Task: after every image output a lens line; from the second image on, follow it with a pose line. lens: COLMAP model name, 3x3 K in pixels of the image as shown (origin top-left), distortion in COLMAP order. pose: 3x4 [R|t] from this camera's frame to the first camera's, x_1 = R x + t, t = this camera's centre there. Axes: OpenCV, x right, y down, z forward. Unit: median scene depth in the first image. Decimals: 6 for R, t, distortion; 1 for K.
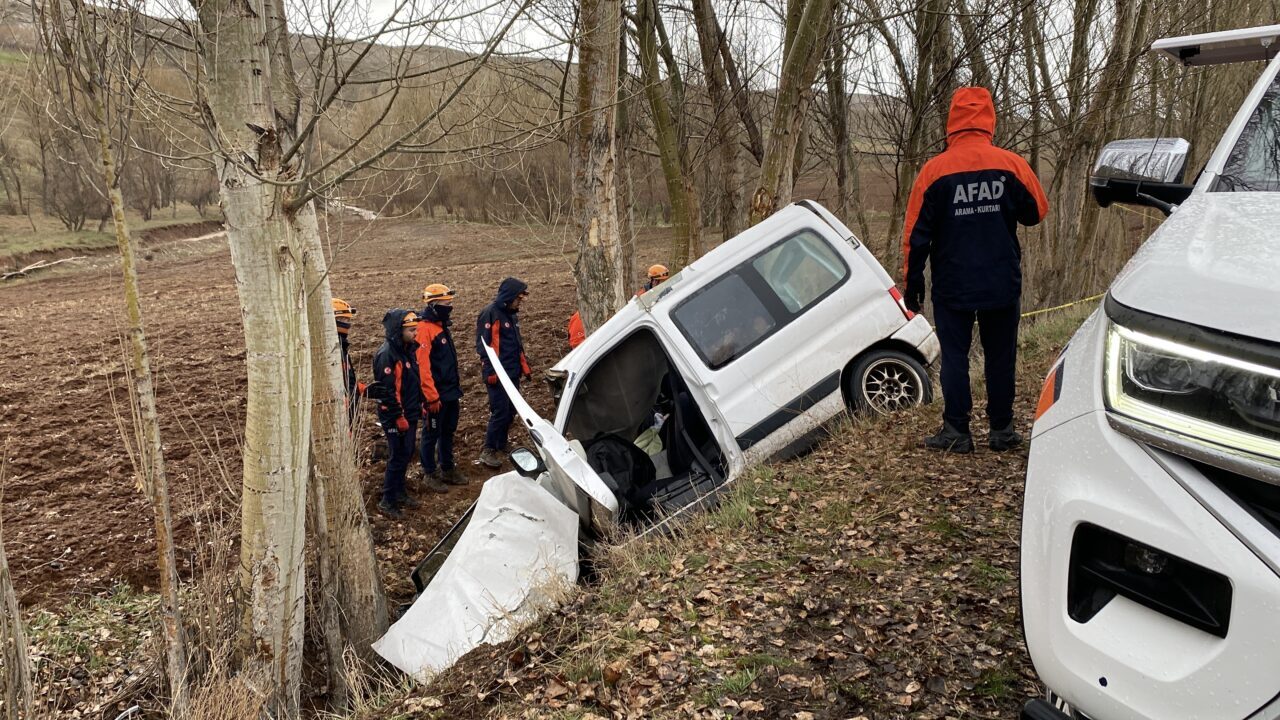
lens RADIAL K [[1115.9, 0, 637.2], [0, 1115.9, 365.1], [0, 0, 1]] dist [0.069295, -0.075428]
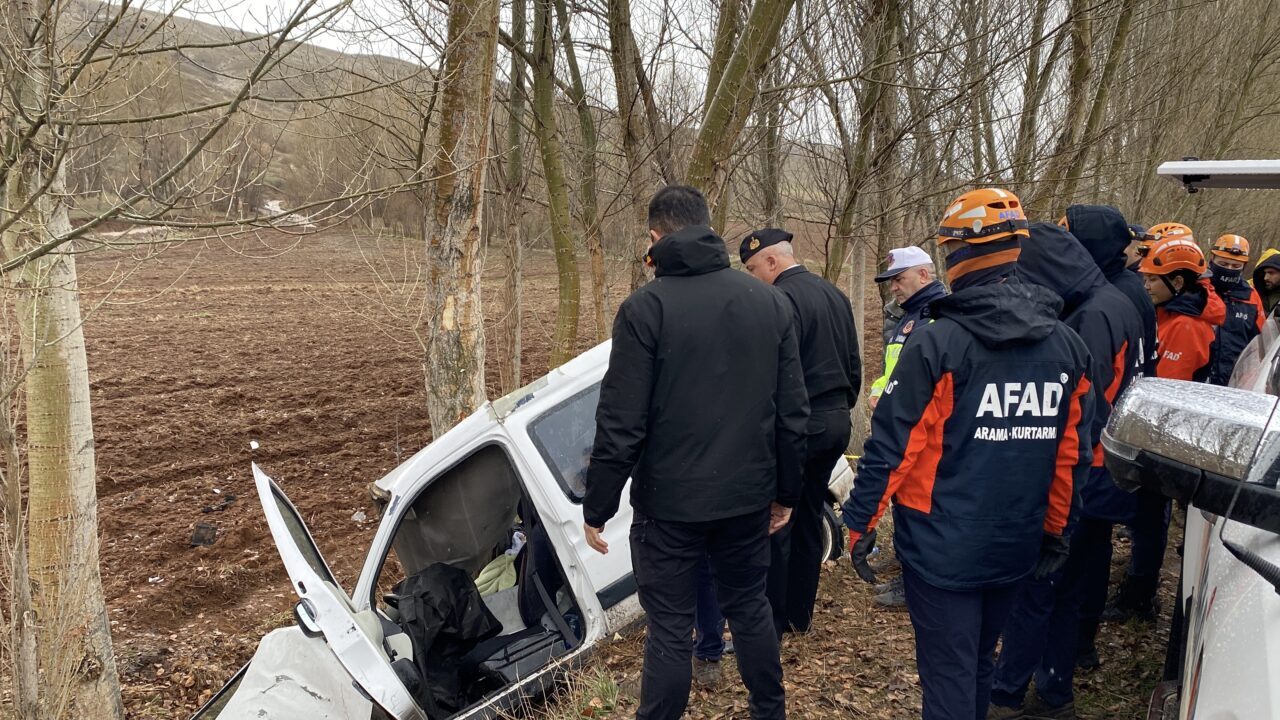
lens RADIAL K [[1115.9, 0, 634.5], [0, 1115.9, 348.3], [0, 0, 1]] dist [0.069295, -0.075428]
pose [[0.995762, 0.073989, 0.054621, 0.054628], [-0.071766, 0.996553, -0.041608, -0.071129], [-0.057512, 0.037512, 0.997640, 0.185356]]
